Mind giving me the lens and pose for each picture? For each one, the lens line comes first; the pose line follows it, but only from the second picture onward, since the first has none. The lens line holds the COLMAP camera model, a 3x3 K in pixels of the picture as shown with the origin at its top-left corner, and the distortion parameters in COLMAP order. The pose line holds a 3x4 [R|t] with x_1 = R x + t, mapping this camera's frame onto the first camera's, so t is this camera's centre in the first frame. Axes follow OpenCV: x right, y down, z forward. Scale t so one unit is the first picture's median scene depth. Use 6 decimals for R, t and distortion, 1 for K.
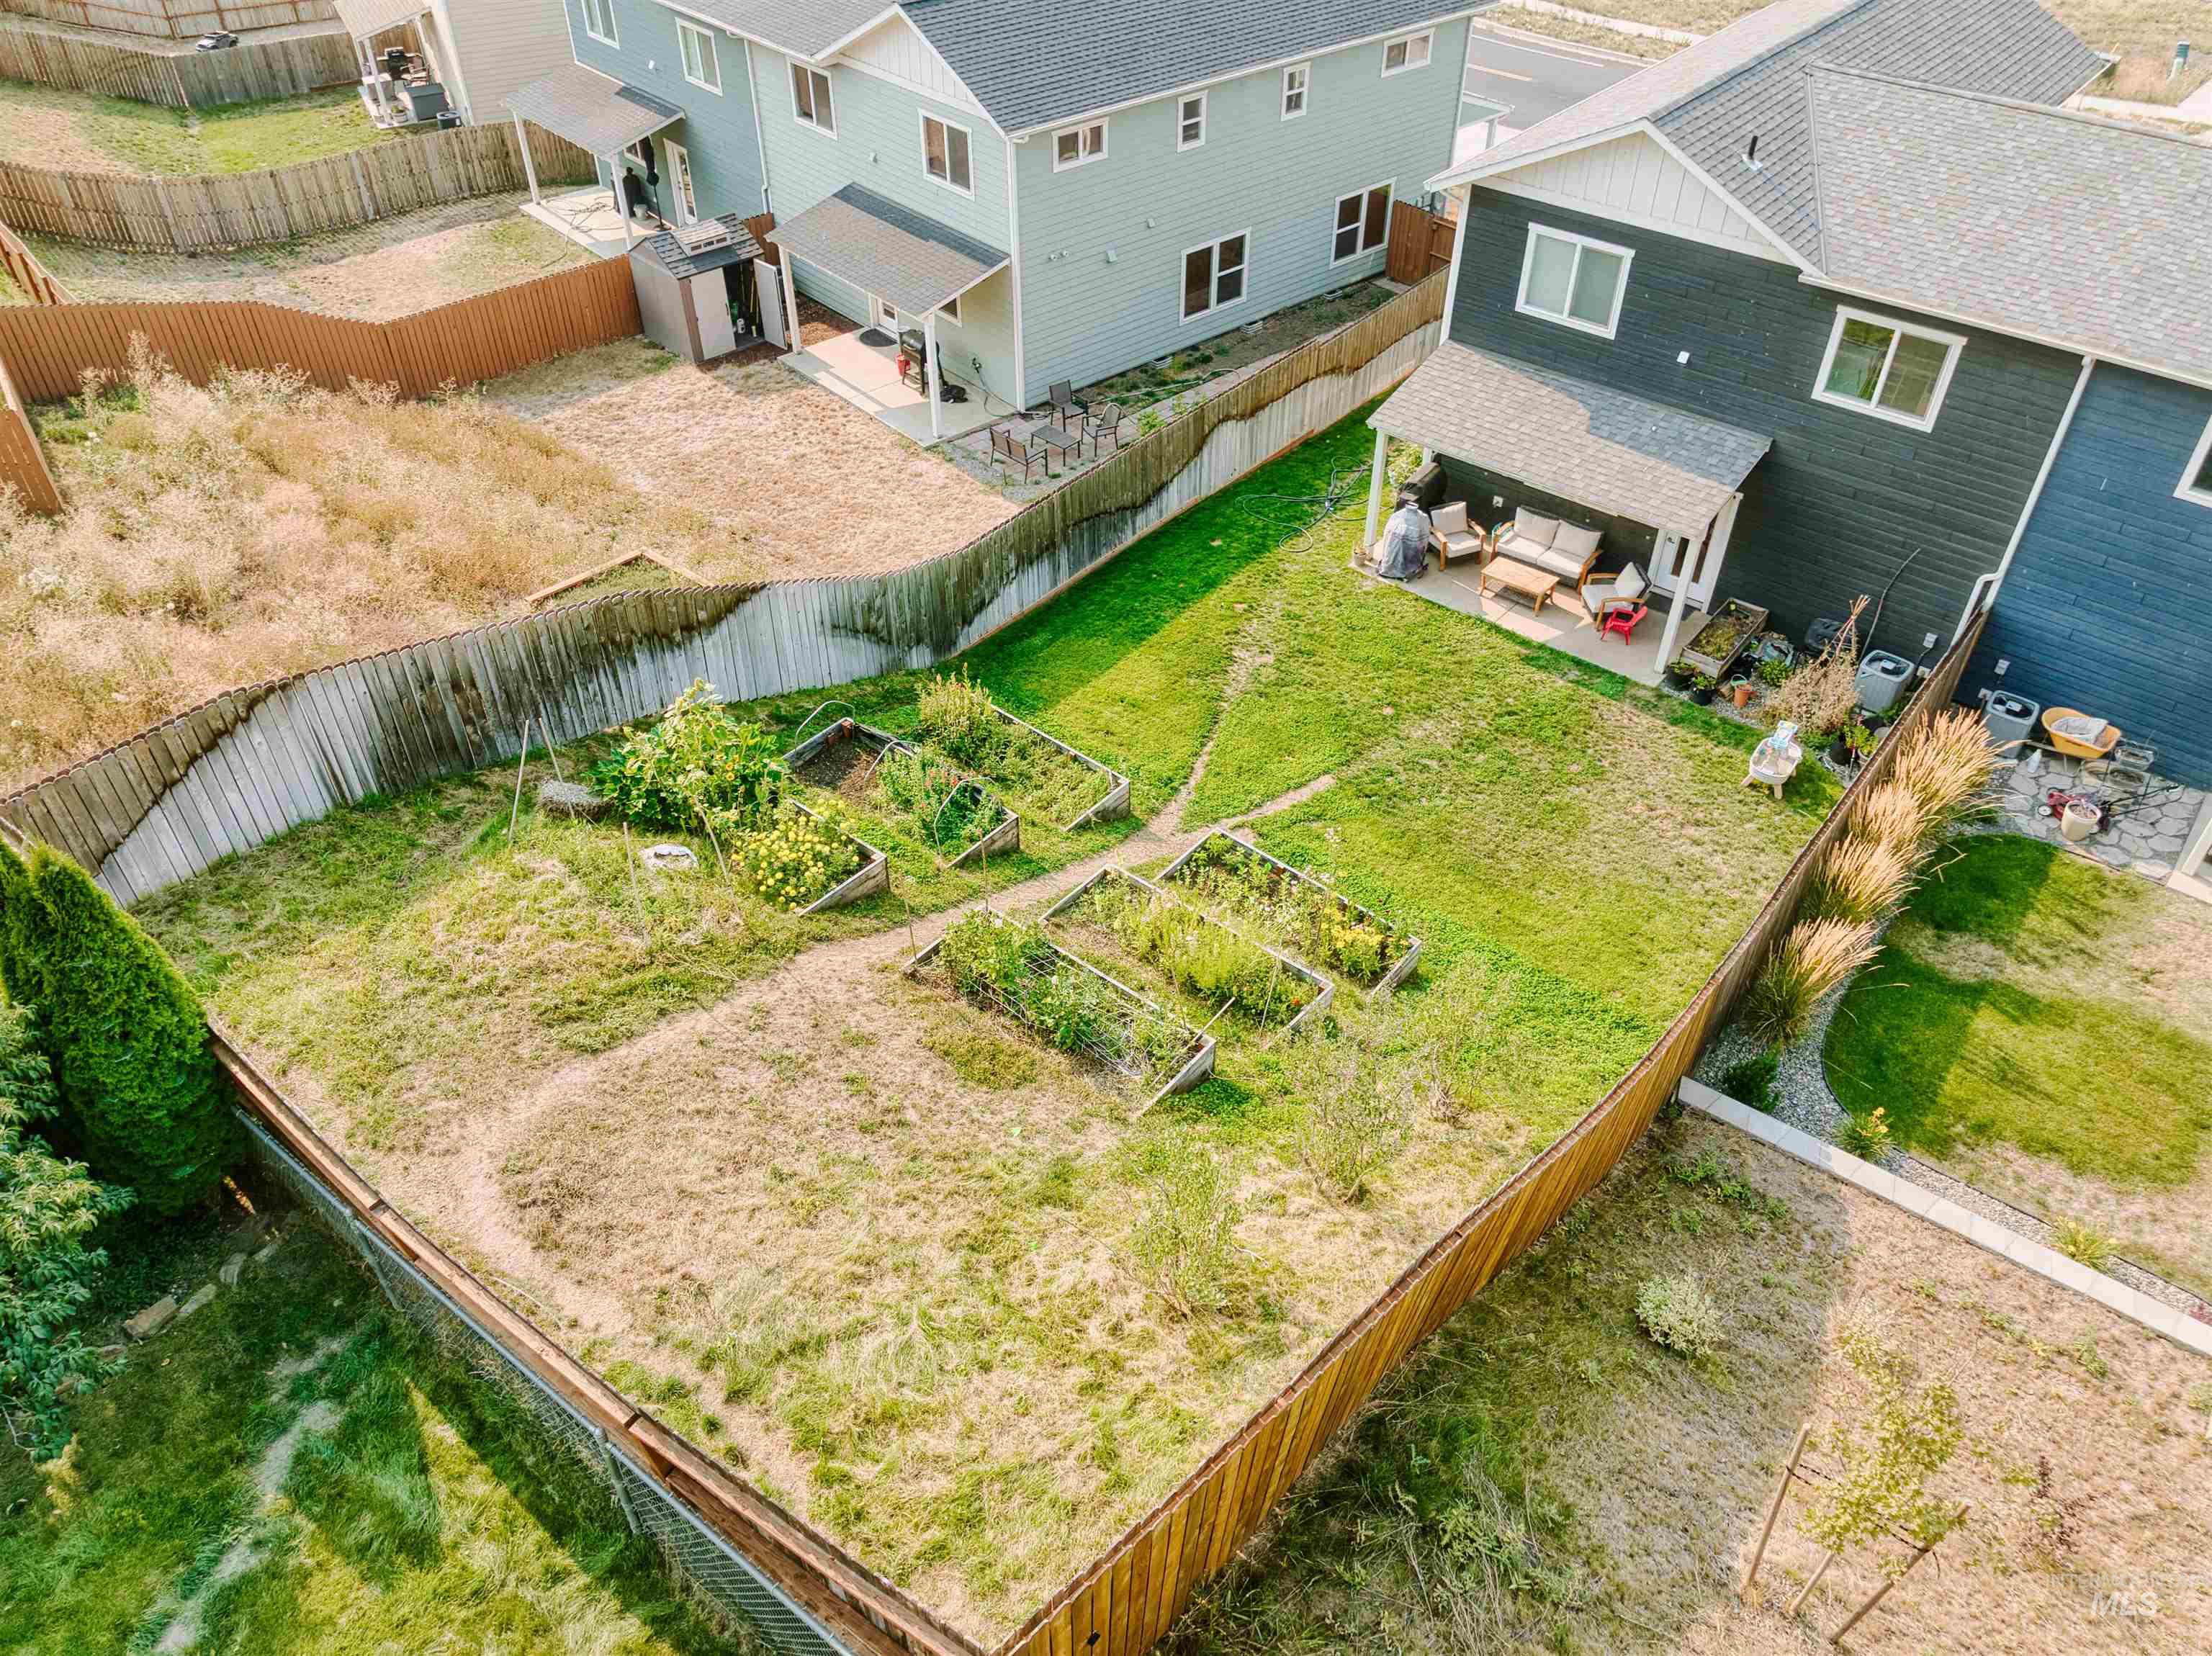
lens RADIAL K [[1565.0, 0, 1107.4], [0, 1565.0, 832.4], [0, 0, 1]] dist [0.017134, -0.047979]
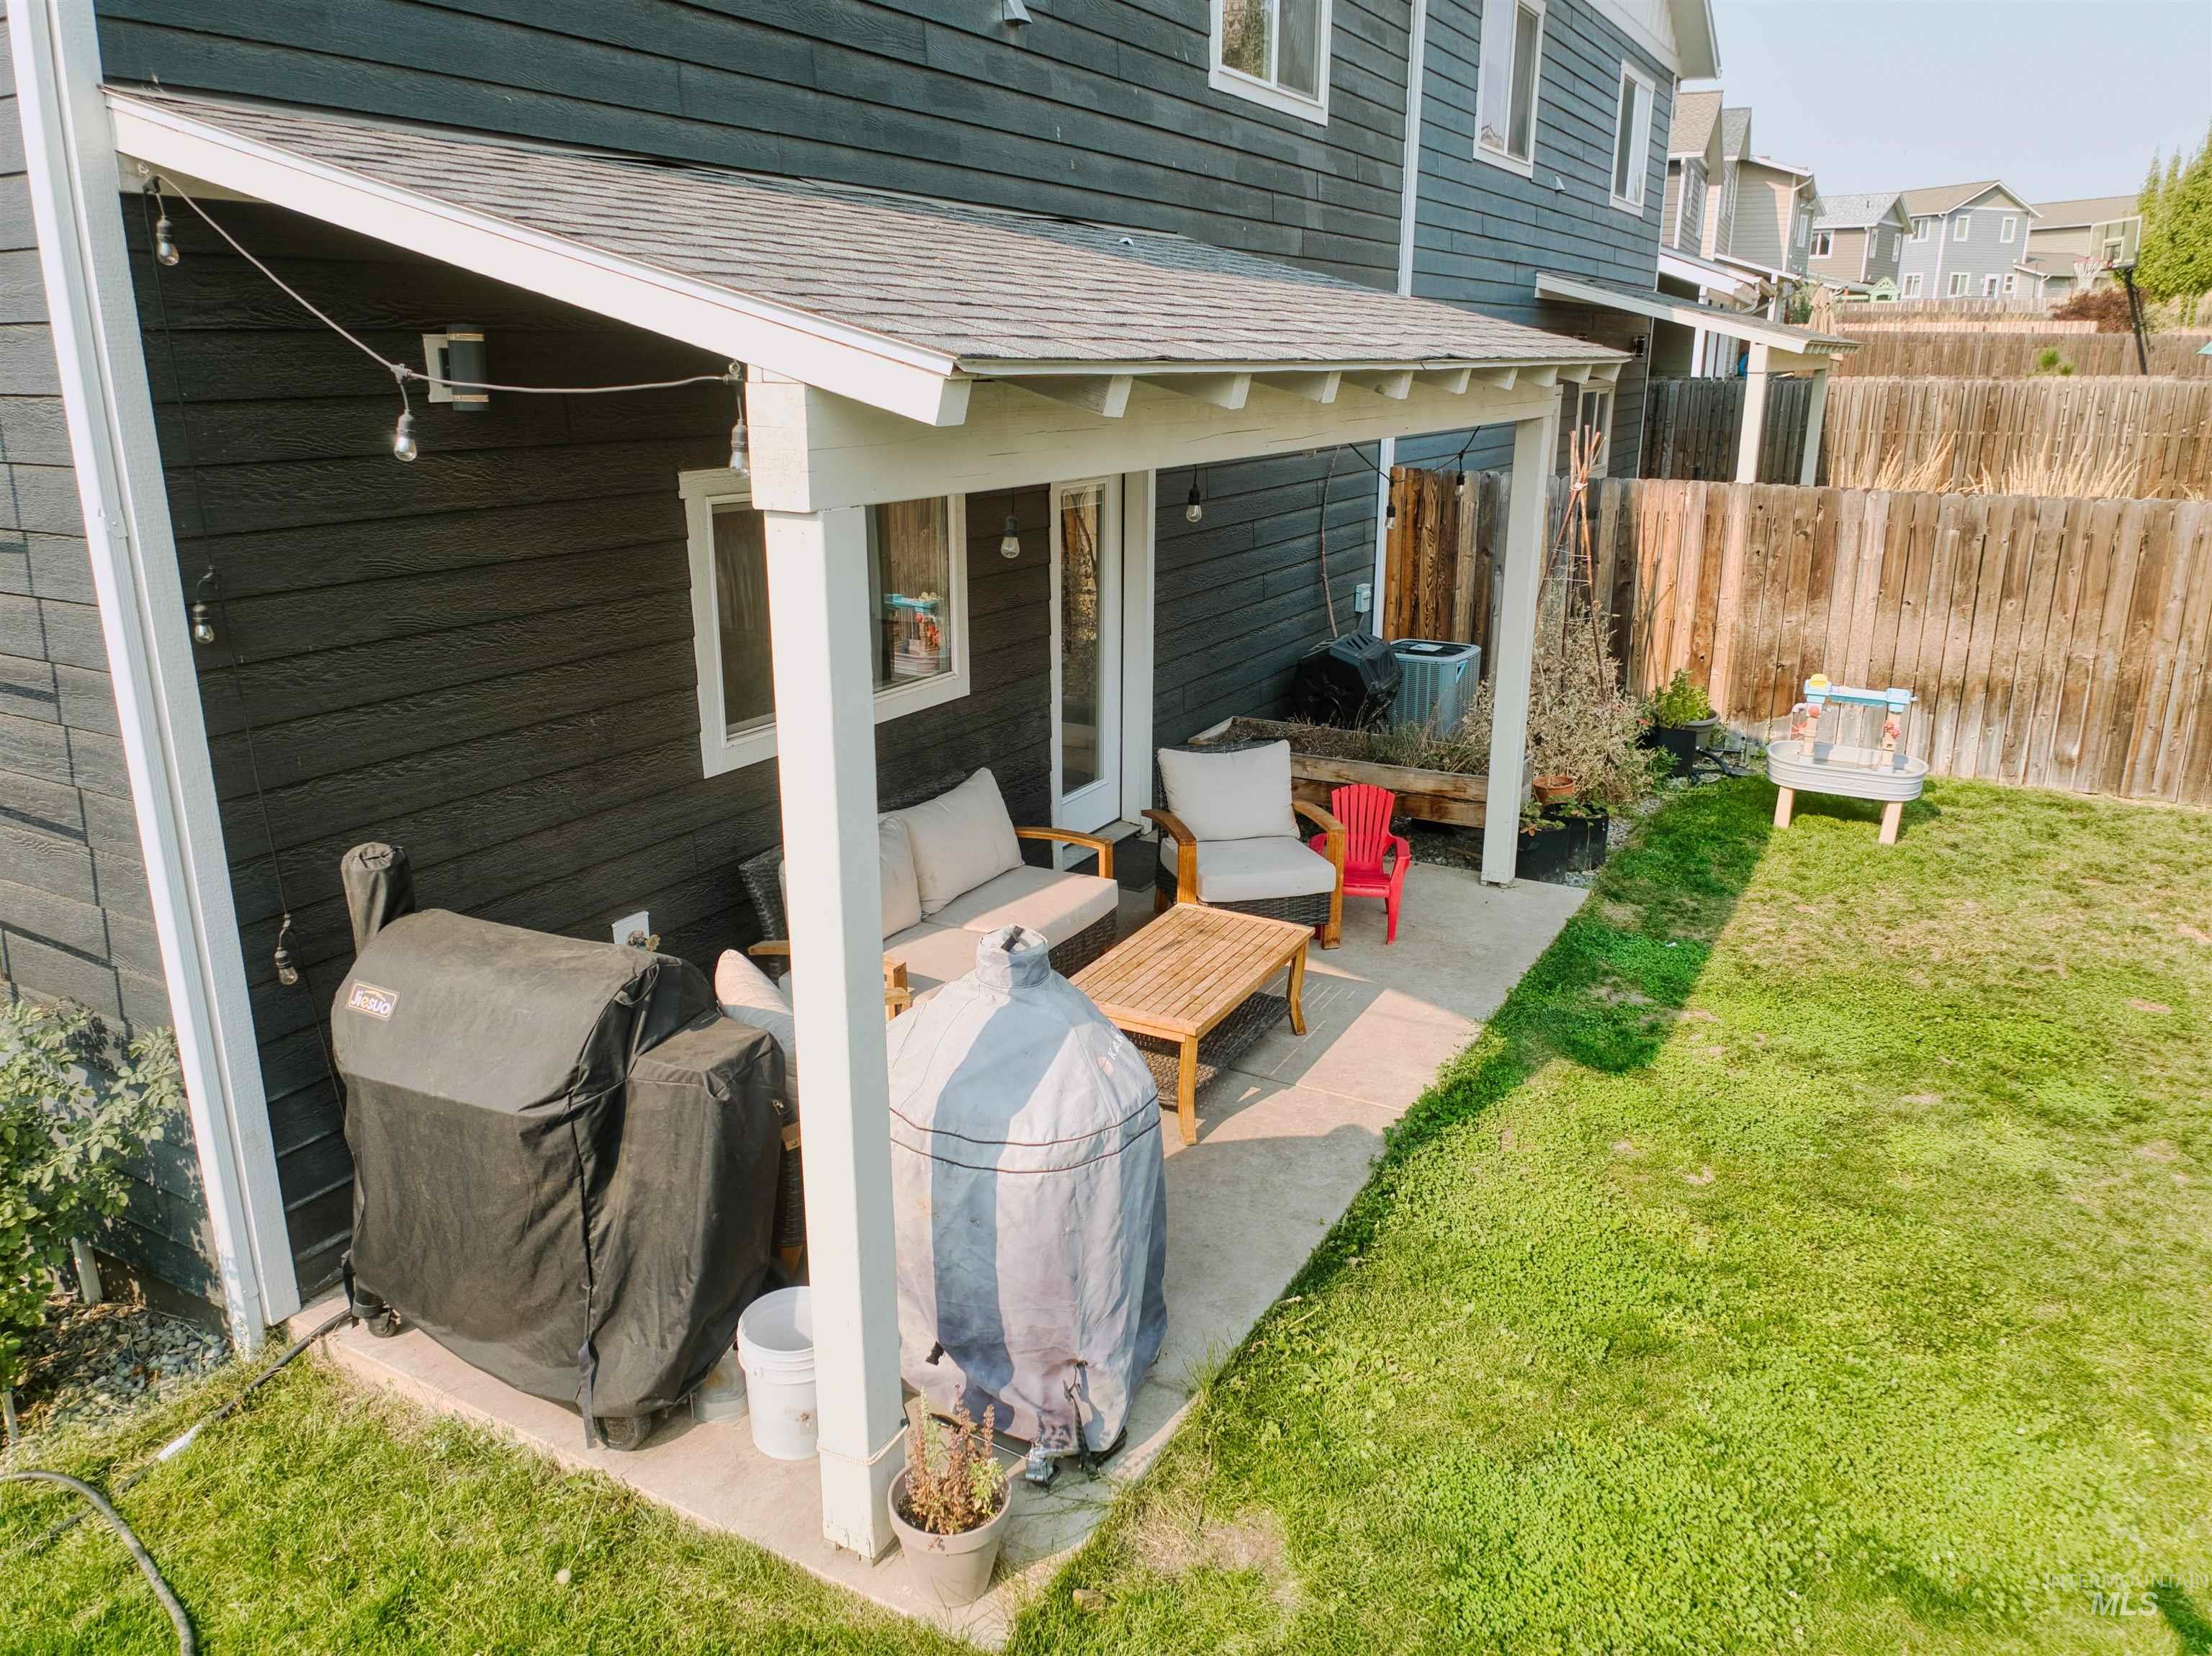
lens RADIAL K [[1565.0, 0, 1112.7], [0, 1565.0, 827.6], [0, 0, 1]] dist [0.017134, -0.047979]
pose [[-0.182238, -0.284599, 0.941166, 0.060009], [0.648734, 0.684489, 0.332596, -0.283769], [-0.738874, 0.671177, 0.059889, 1.066548]]
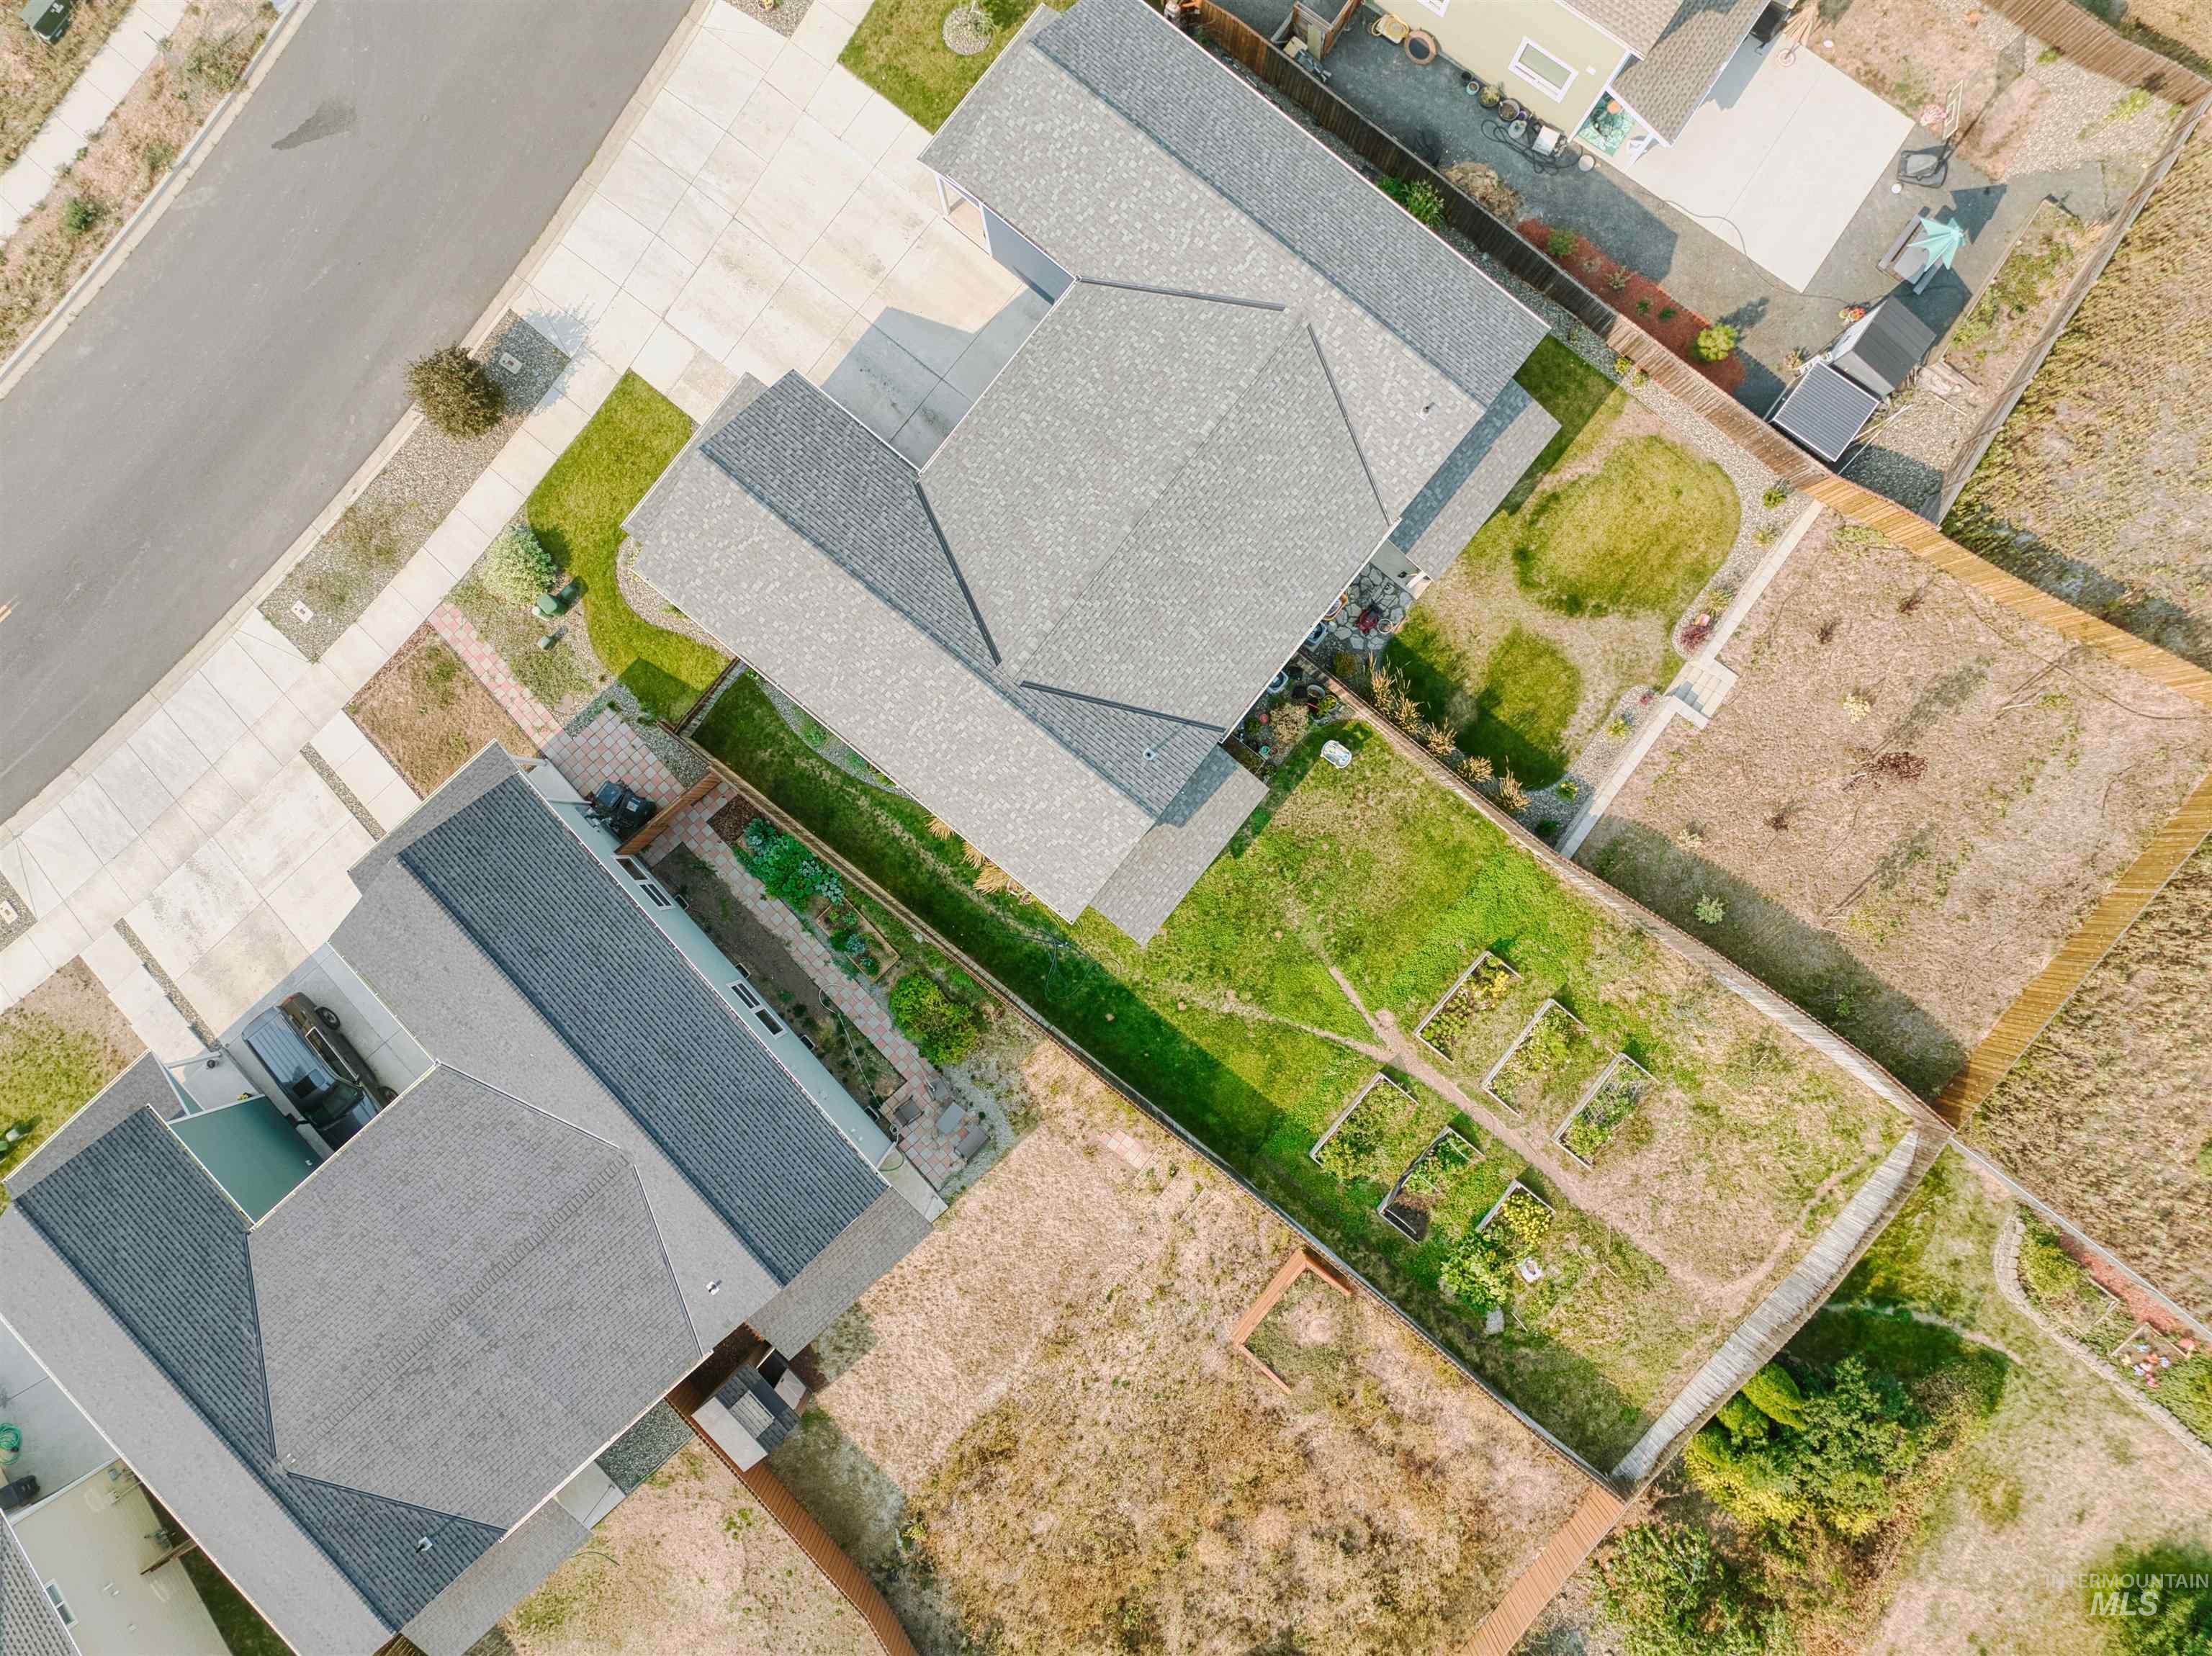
lens RADIAL K [[1565.0, 0, 1111.8], [0, 1565.0, 832.2], [0, 0, 1]] dist [0.017134, -0.047979]
pose [[-0.010838, -0.999886, 0.010467, 0.289024], [0.651973, 0.000871, 0.758241, -1.678297], [-0.758164, 0.015042, 0.651890, -0.097075]]
